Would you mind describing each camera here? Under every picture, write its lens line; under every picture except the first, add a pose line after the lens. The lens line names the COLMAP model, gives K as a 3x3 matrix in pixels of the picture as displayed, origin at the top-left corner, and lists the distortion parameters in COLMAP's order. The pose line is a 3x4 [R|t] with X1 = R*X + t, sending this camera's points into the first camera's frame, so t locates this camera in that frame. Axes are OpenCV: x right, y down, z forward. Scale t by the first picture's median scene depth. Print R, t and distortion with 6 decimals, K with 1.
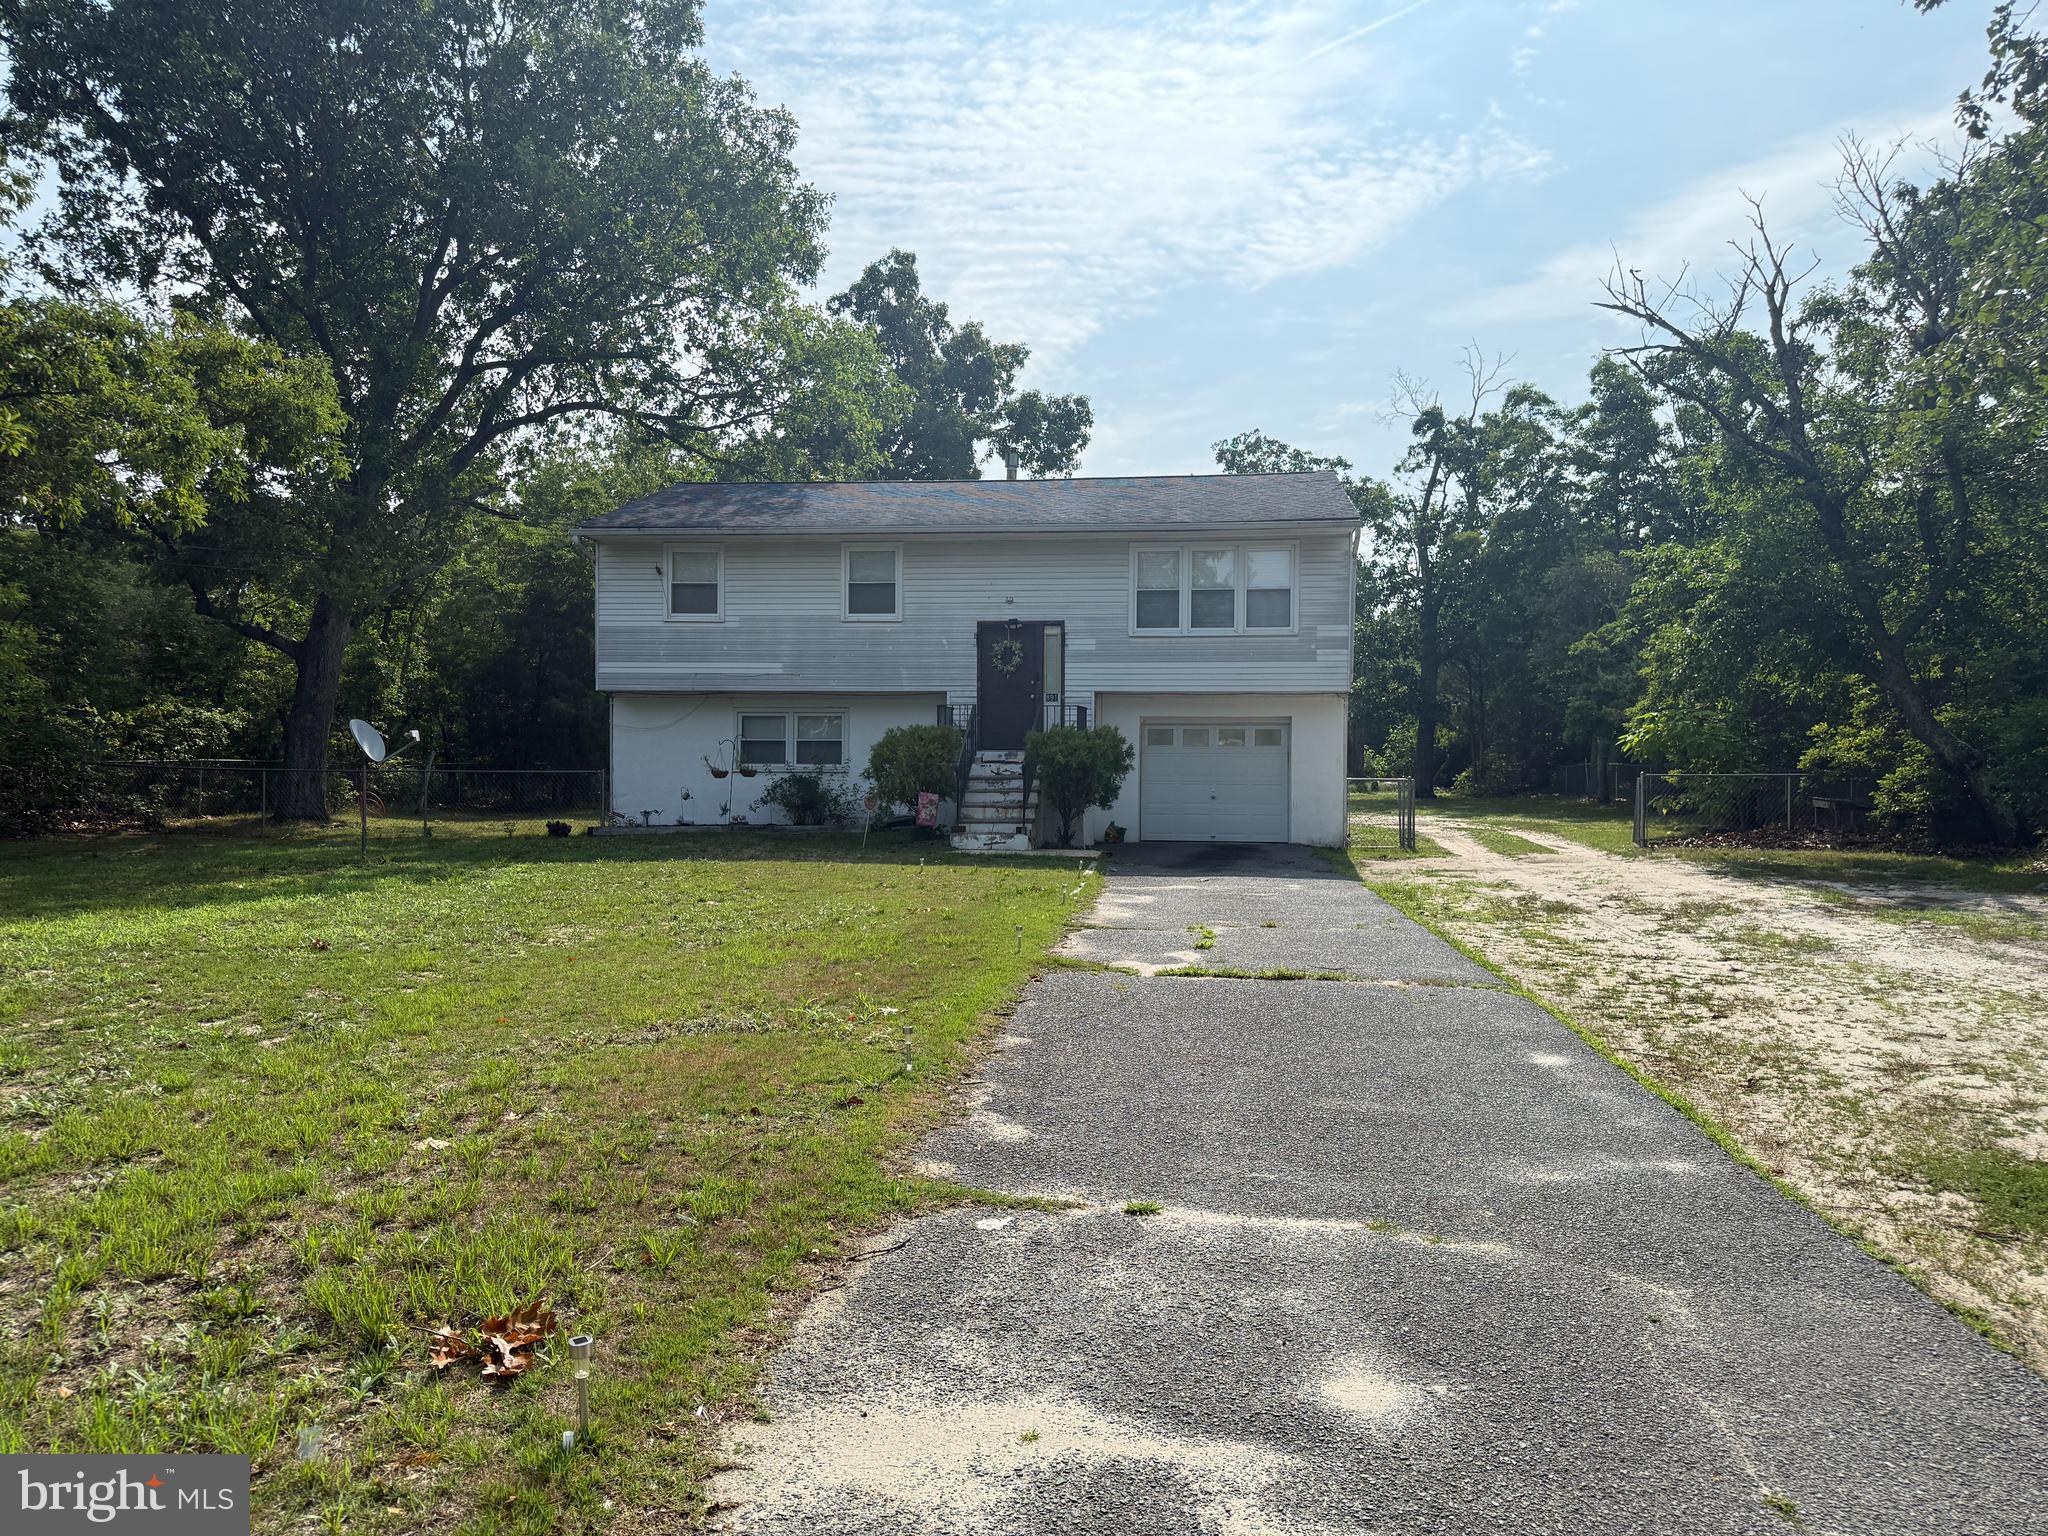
lens RADIAL K [[1437.6, 0, 1029.5], [0, 1437.6, 773.4], [0, 0, 1]] dist [0.071443, -0.093483]
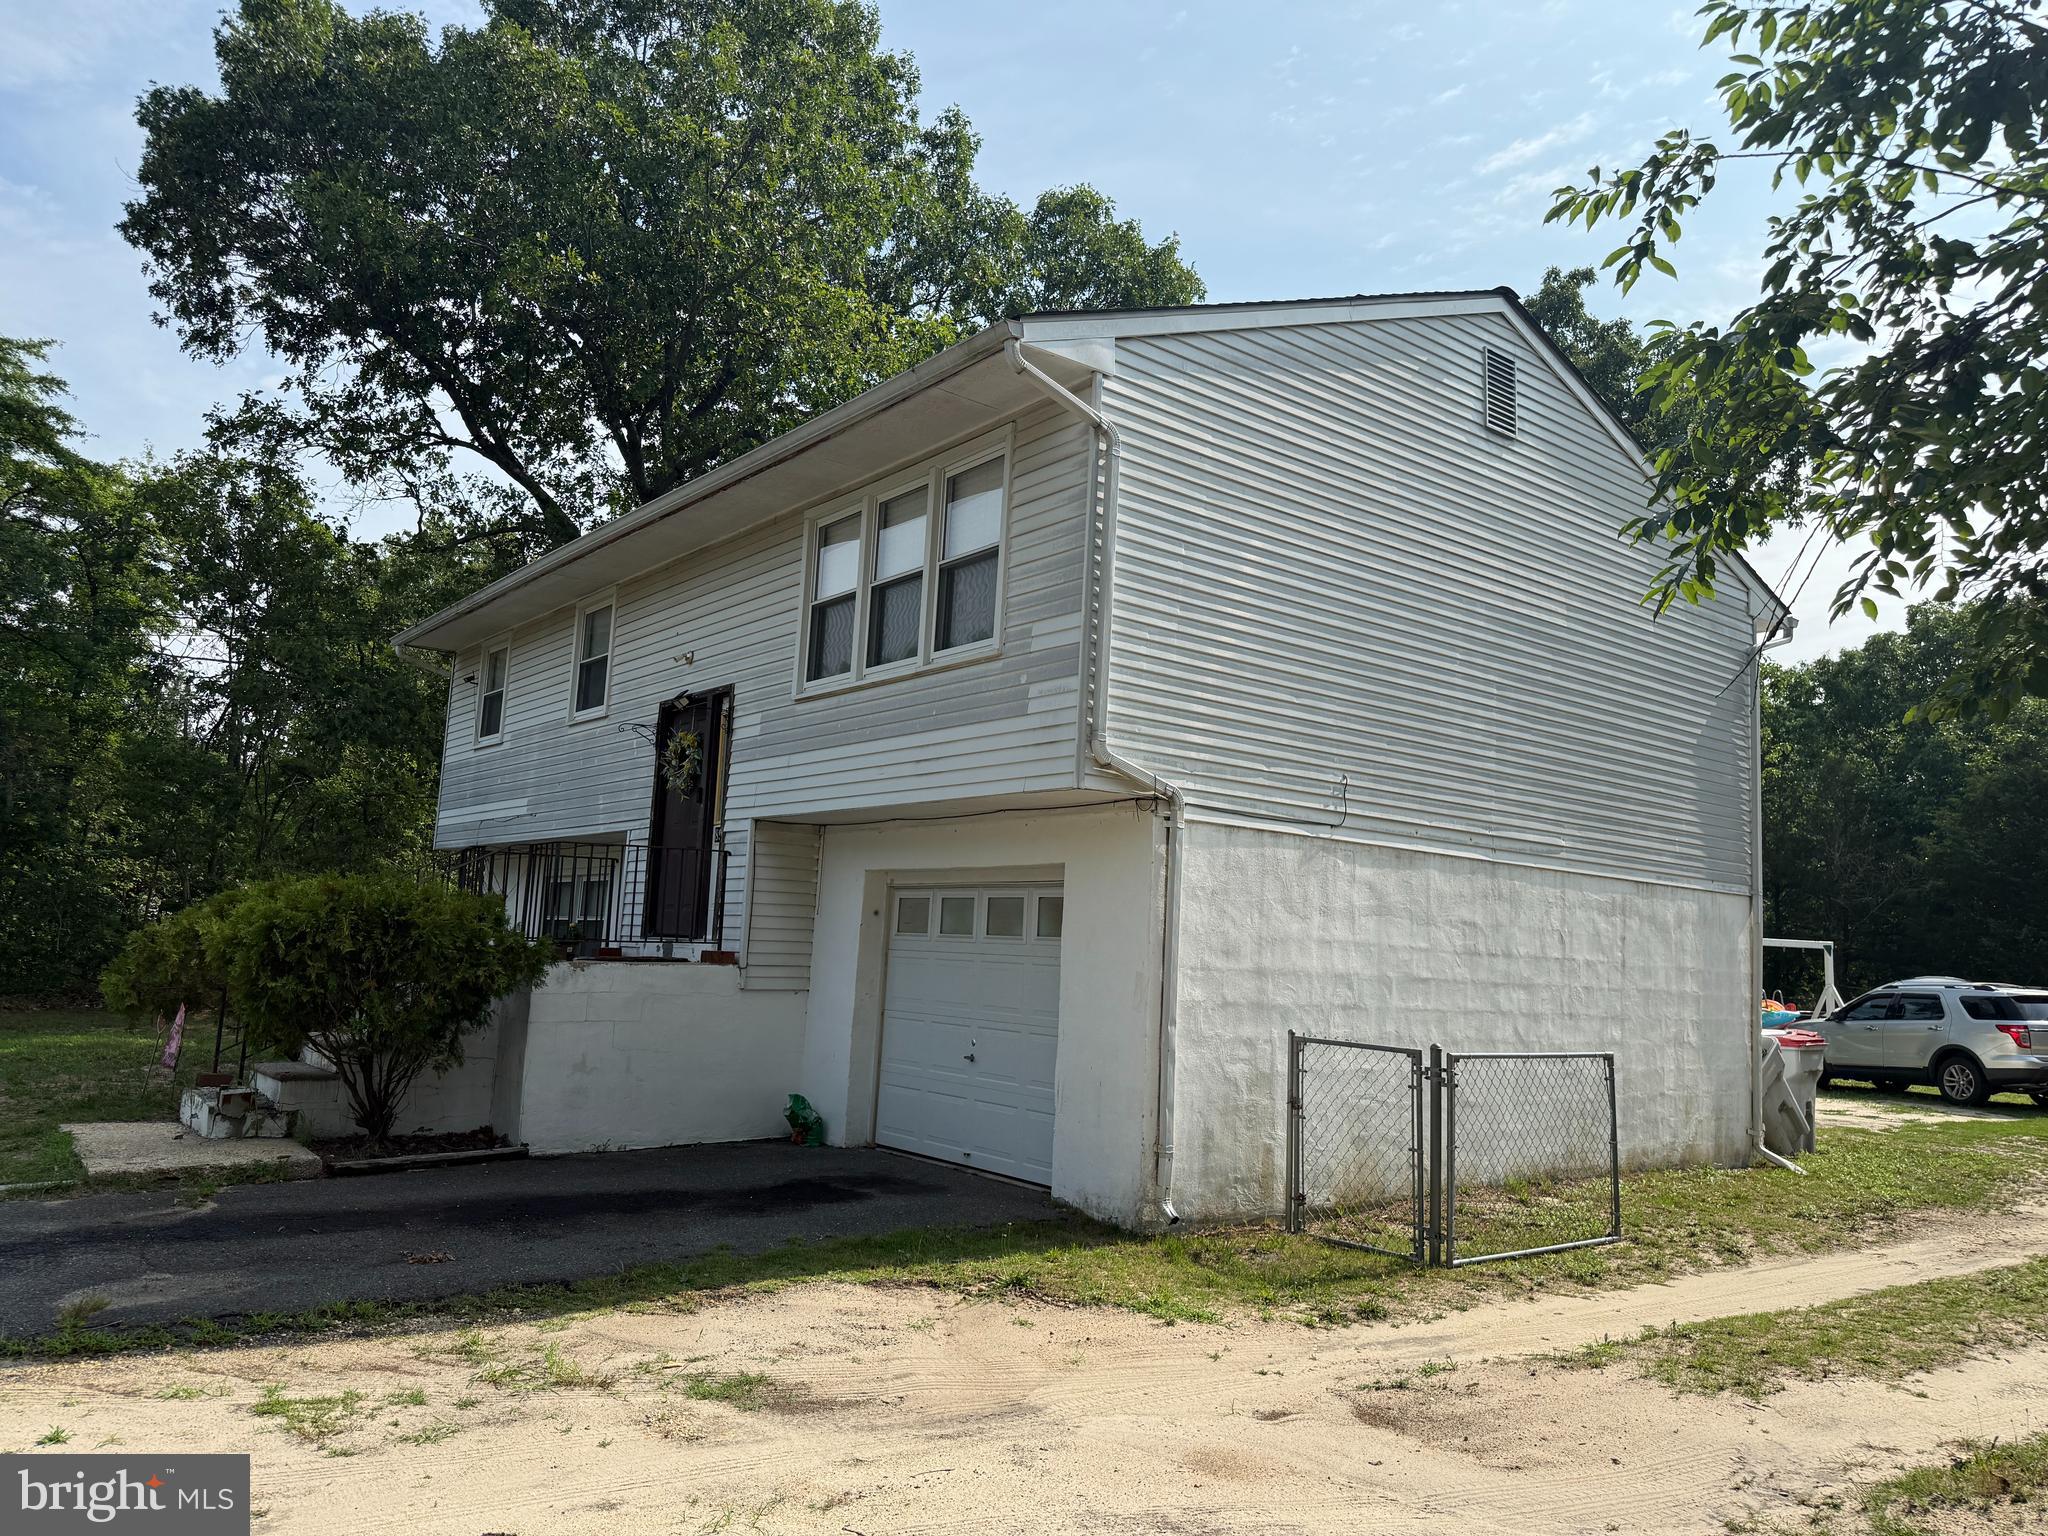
lens RADIAL K [[1438.6, 0, 1025.1], [0, 1438.6, 764.3], [0, 0, 1]] dist [0.125135, -0.215228]
pose [[0.703017, -0.067390, -0.707973, 0.455737], [-0.044102, 0.989453, -0.137976, -0.011007], [0.709804, 0.128223, 0.692630, 0.706880]]
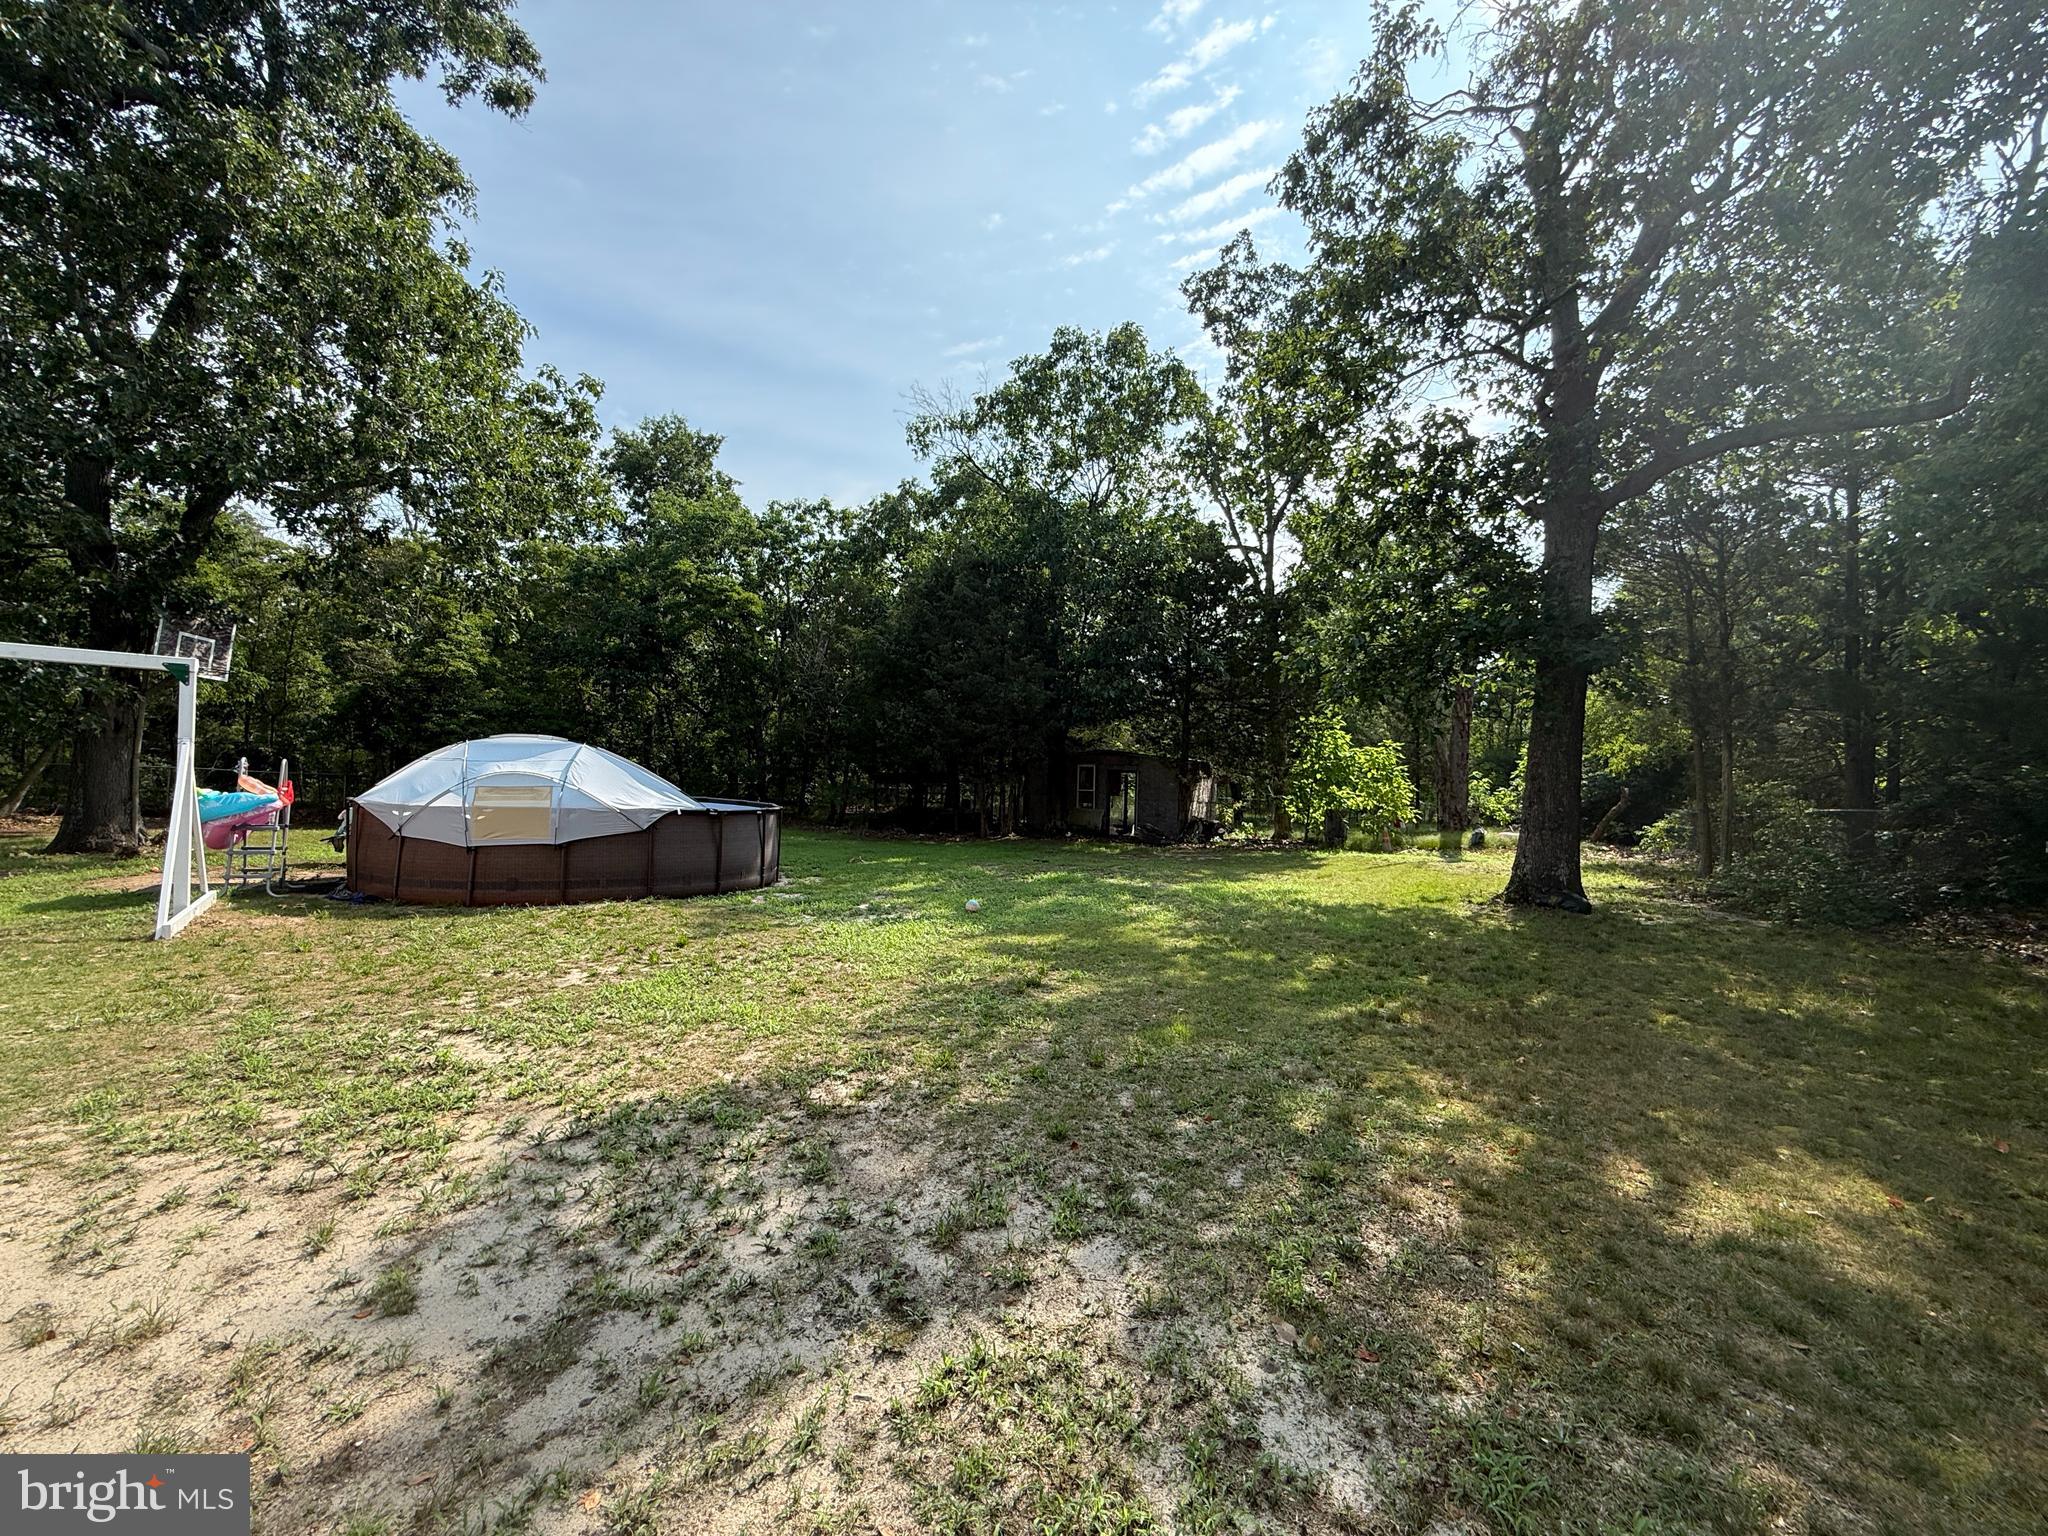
lens RADIAL K [[821.3, 0, 1020.1], [0, 821.3, 760.9], [0, 0, 1]] dist [0.001602, 0.000128]
pose [[0.939059, 0.010794, -0.343588, 0.507362], [-0.026884, 0.998752, -0.042102, -0.010727], [0.342704, 0.048774, 0.938176, 1.764492]]
